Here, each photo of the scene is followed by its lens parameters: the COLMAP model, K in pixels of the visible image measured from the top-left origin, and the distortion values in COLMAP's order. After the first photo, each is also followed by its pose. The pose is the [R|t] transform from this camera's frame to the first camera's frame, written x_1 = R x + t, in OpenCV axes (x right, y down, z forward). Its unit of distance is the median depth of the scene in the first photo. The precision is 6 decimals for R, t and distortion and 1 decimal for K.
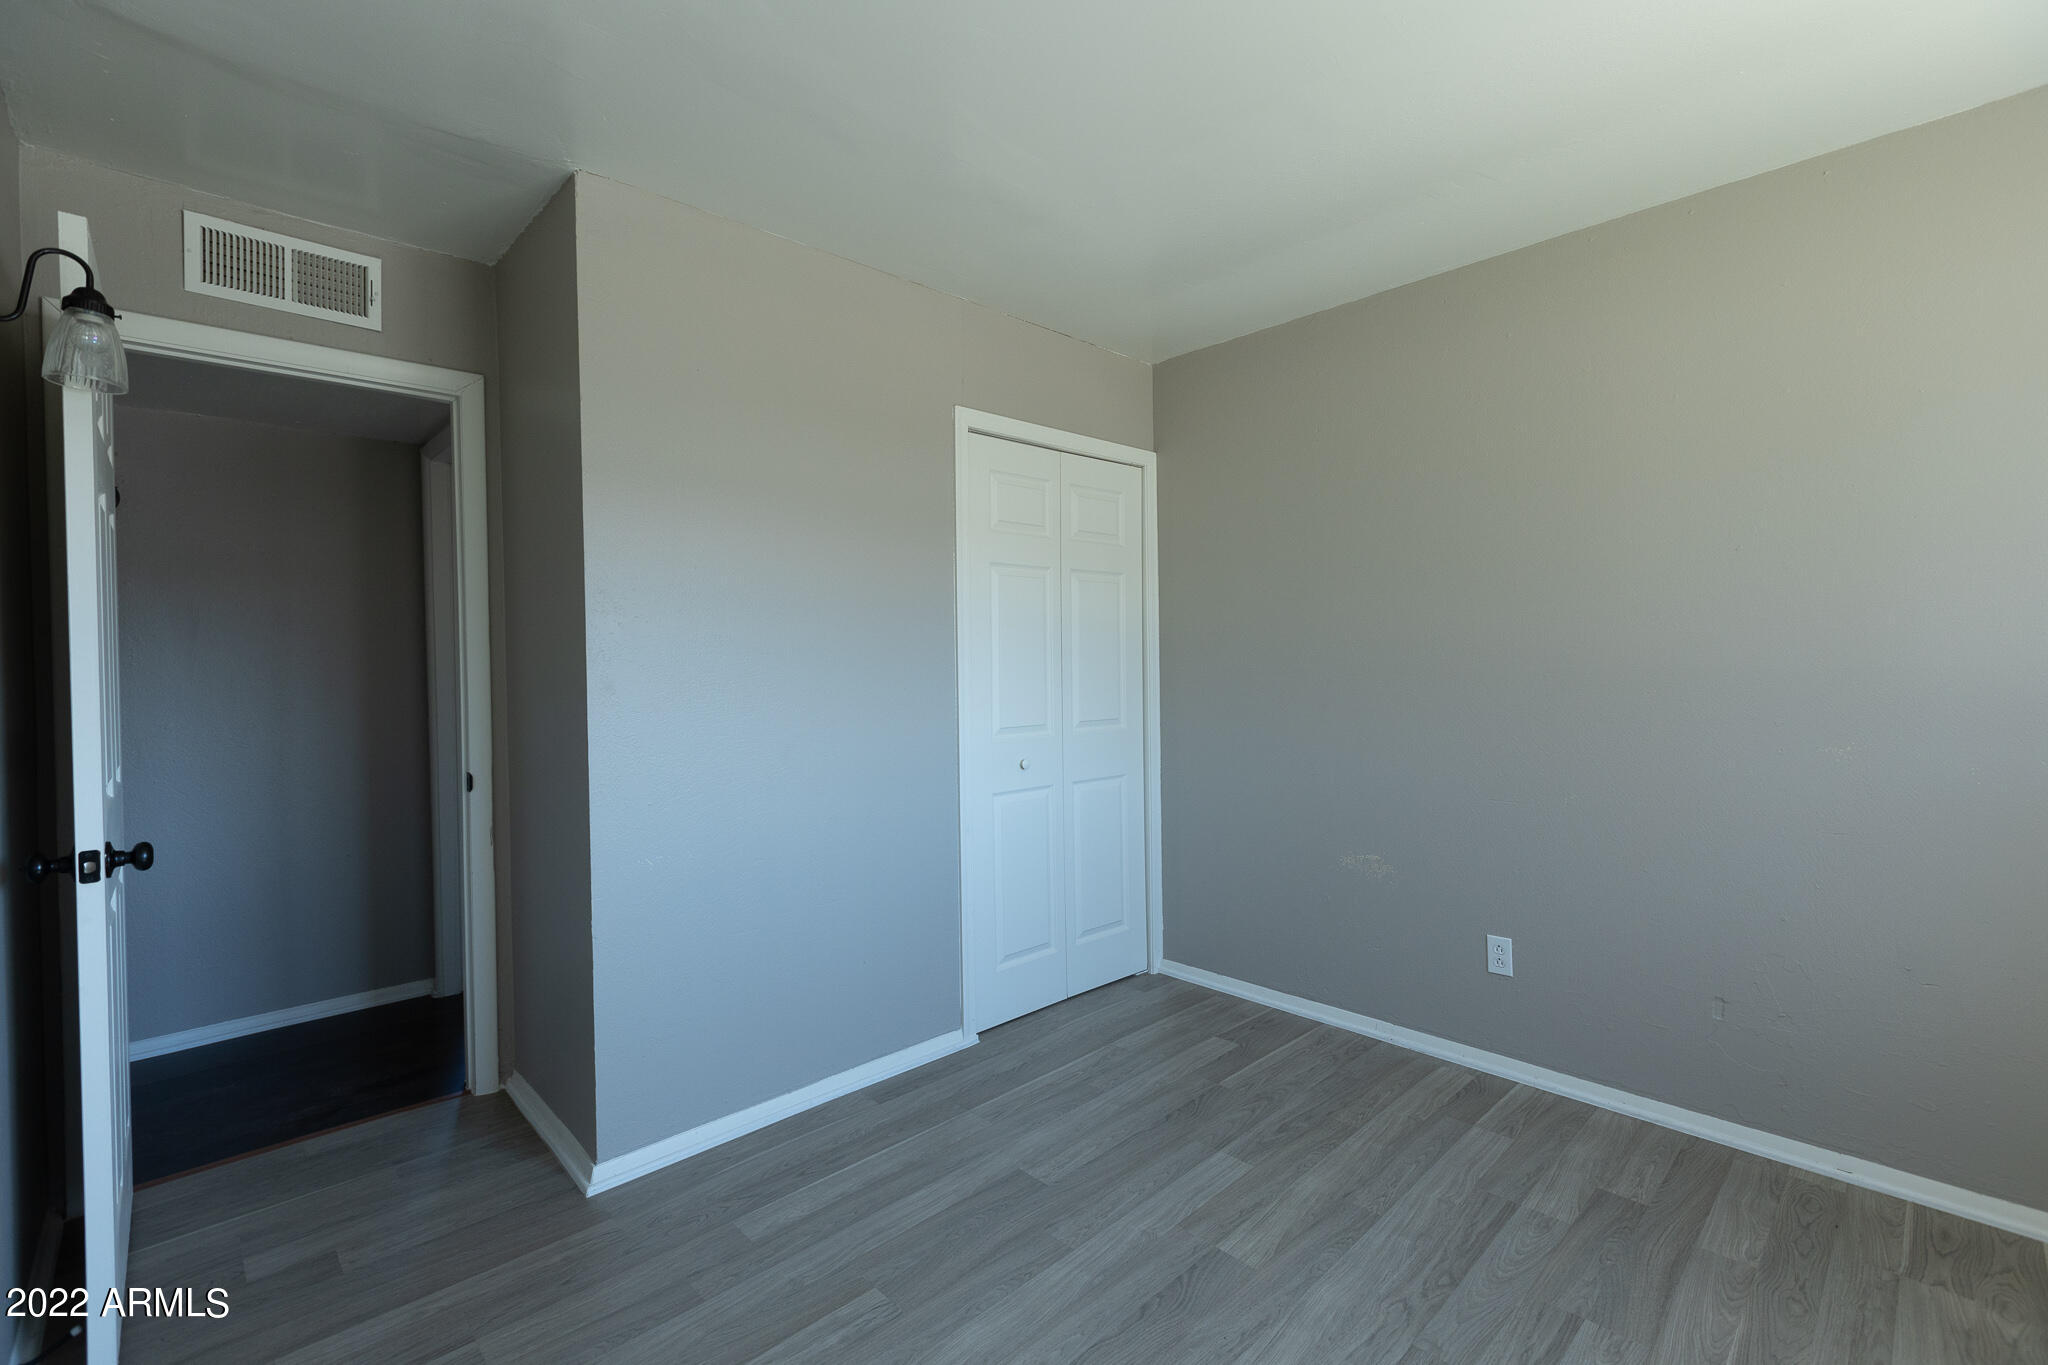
lens RADIAL K [[901.1, 0, 1024.0], [0, 901.1, 682.5], [0, 0, 1]] dist [-0.001294, -0.000421]
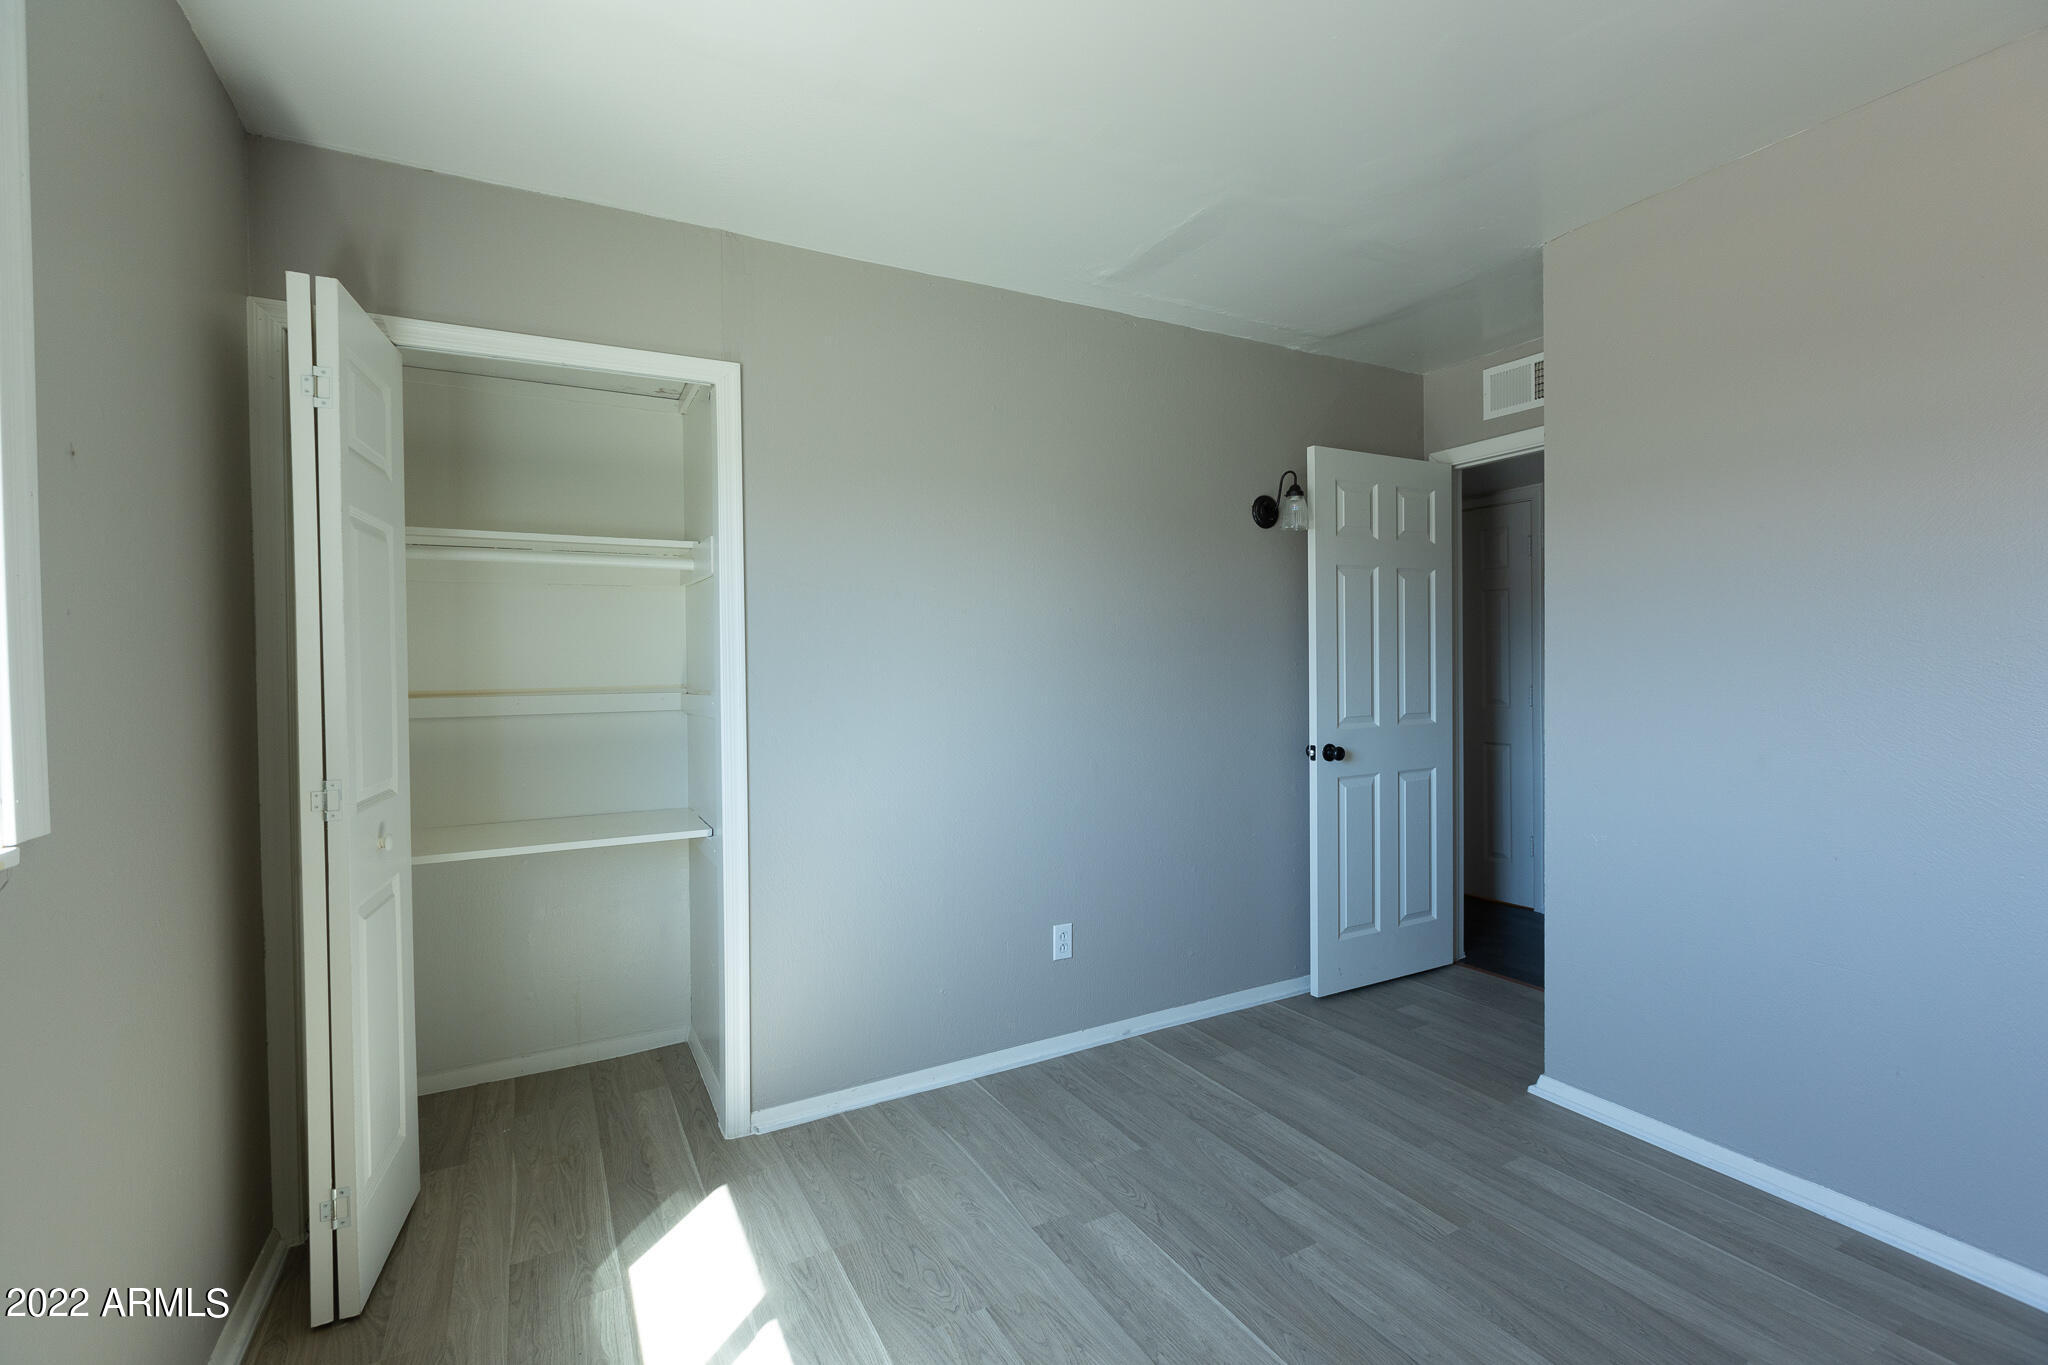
lens RADIAL K [[901.1, 0, 1024.0], [0, 901.1, 682.5], [0, 0, 1]] dist [-0.001294, -0.000421]
pose [[-0.256214, 0.038565, -0.965851, 0.863001], [-0.007727, 0.999090, 0.041941, -0.032461], [0.966589, 0.018209, -0.255682, 0.643529]]
